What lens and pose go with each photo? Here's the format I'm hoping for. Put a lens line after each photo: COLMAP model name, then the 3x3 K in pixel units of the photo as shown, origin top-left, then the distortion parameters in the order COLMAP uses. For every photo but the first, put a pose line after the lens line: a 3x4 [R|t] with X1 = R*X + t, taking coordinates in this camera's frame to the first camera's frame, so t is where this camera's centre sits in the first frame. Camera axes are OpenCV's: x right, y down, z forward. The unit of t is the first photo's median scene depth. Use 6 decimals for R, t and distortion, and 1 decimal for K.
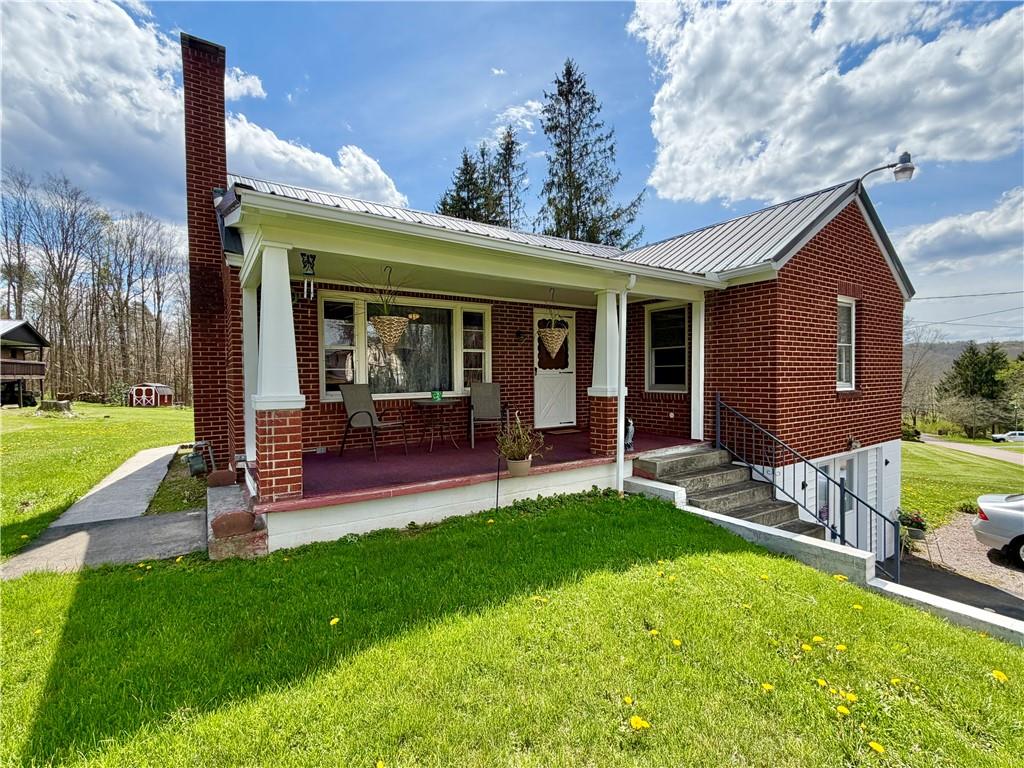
lens RADIAL K [[480.2, 0, 512.0], [0, 480.2, 384.0], [0, 0, 1]] dist [0.001310, -0.000083]
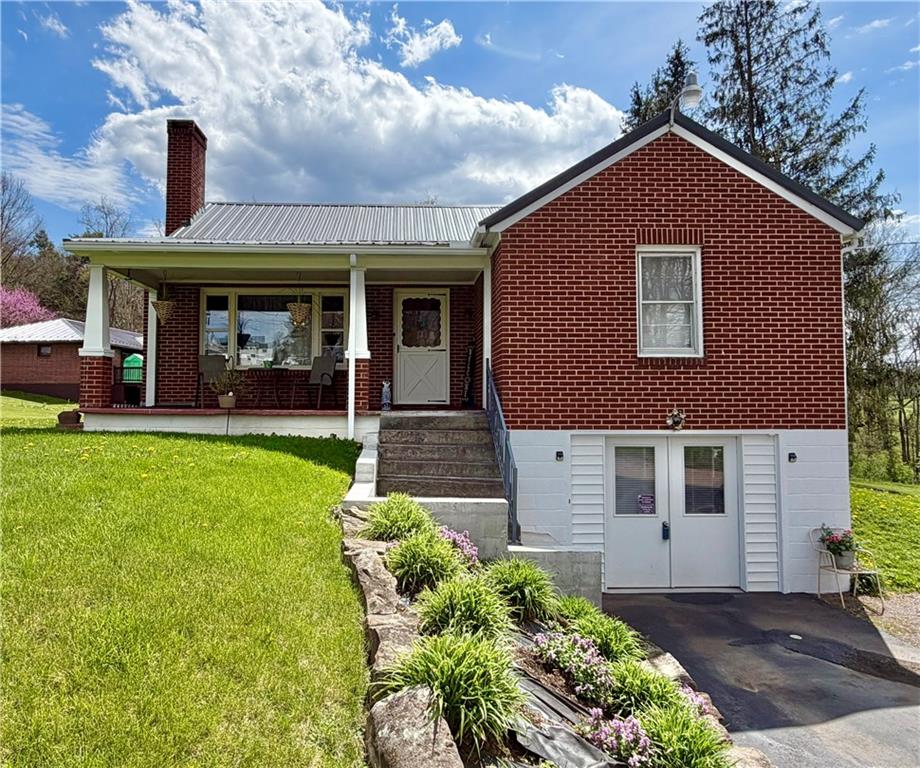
lens RADIAL K [[755.0, 0, 459.9], [0, 755.0, 349.1], [0, 0, 1]] dist [-0.019902, -0.005745]
pose [[0.852344, -0.027482, -0.522259, 1.041269], [-0.020321, 0.996124, -0.085583, 0.114634], [0.522587, 0.083559, 0.848482, -0.324161]]
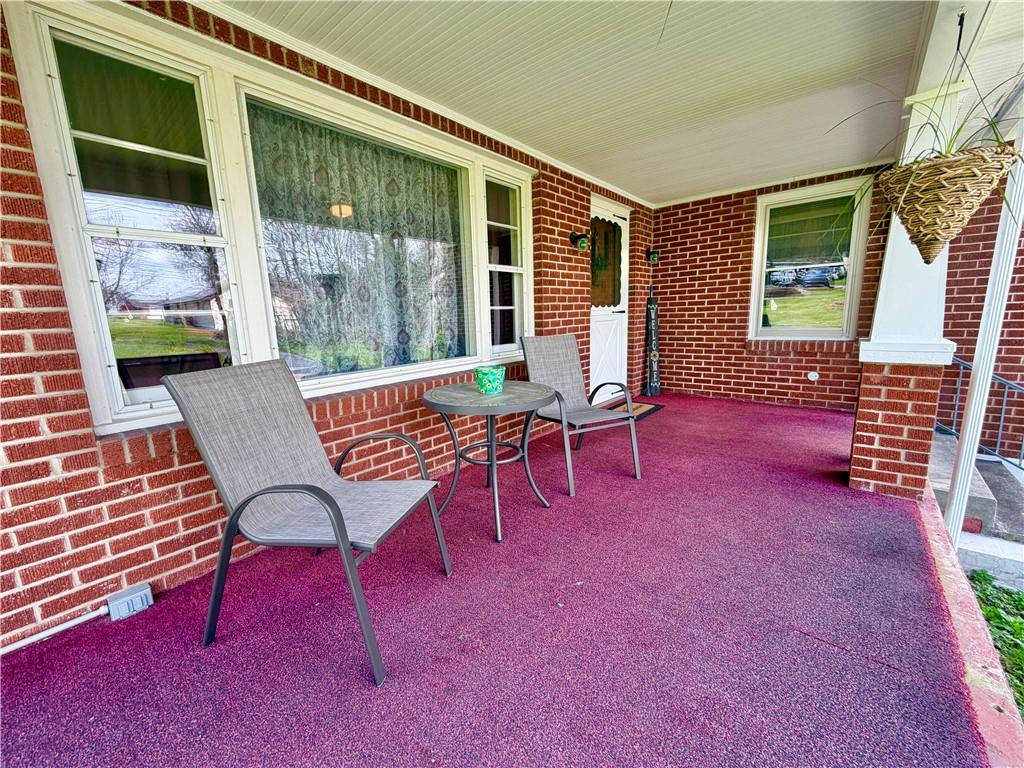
lens RADIAL K [[416.3, 0, 512.0], [0, 416.3, 384.0], [0, 0, 1]] dist [0.001637, 0.000056]
pose [[0.960614, -0.067364, 0.269599, -0.183384], [0.028860, 0.989111, 0.144315, -0.014188], [-0.276385, -0.130851, 0.952098, 0.553143]]
